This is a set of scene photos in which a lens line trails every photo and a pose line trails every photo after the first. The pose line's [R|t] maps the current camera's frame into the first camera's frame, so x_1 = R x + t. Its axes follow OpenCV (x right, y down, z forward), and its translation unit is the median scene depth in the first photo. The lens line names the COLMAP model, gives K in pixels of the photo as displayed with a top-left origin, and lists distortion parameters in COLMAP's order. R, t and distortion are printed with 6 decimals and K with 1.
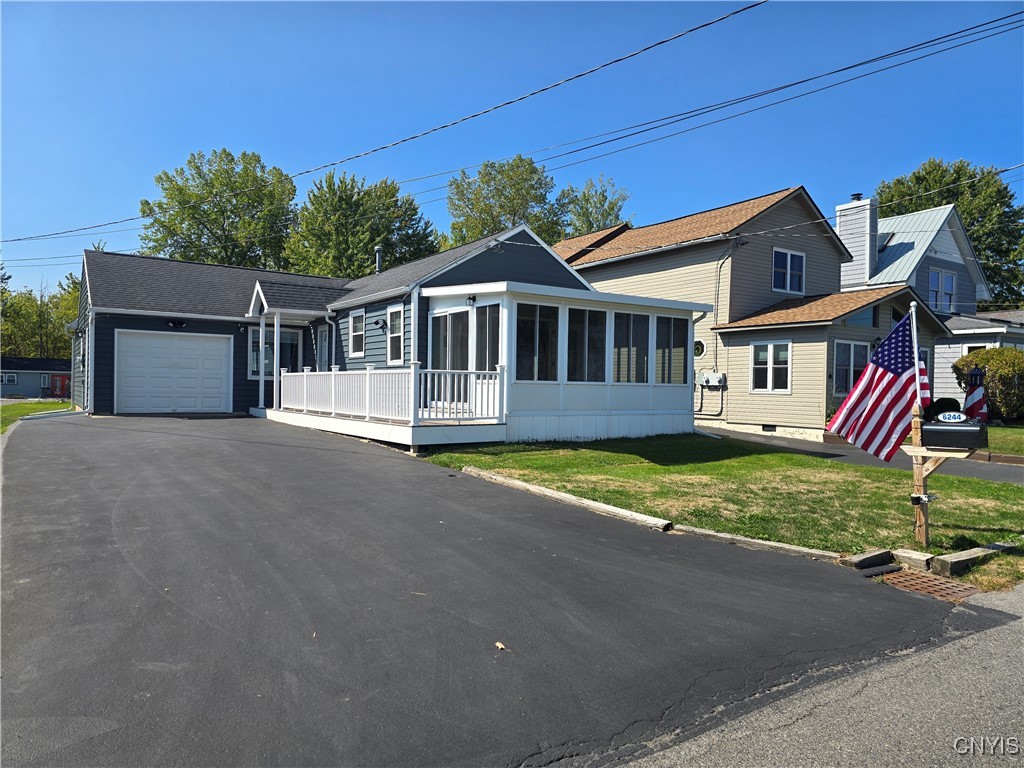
lens RADIAL K [[686.2, 0, 512.0], [0, 686.2, 384.0], [0, 0, 1]] dist [0.138756, -0.181232]
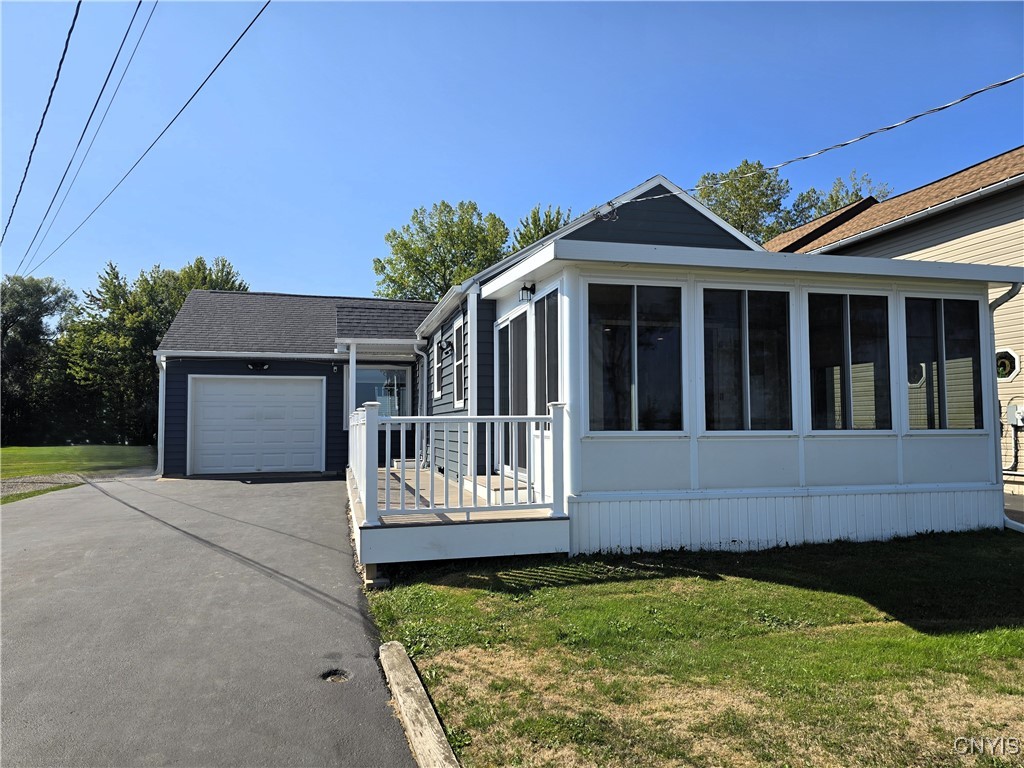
lens RADIAL K [[704.8, 0, 512.0], [0, 704.8, 384.0], [0, 0, 1]] dist [0.105811, -0.116326]
pose [[0.943599, -0.039698, -0.328703, 0.084368], [0.020733, 0.997922, -0.061001, -0.006632], [0.330442, 0.050745, 0.942461, 0.319149]]
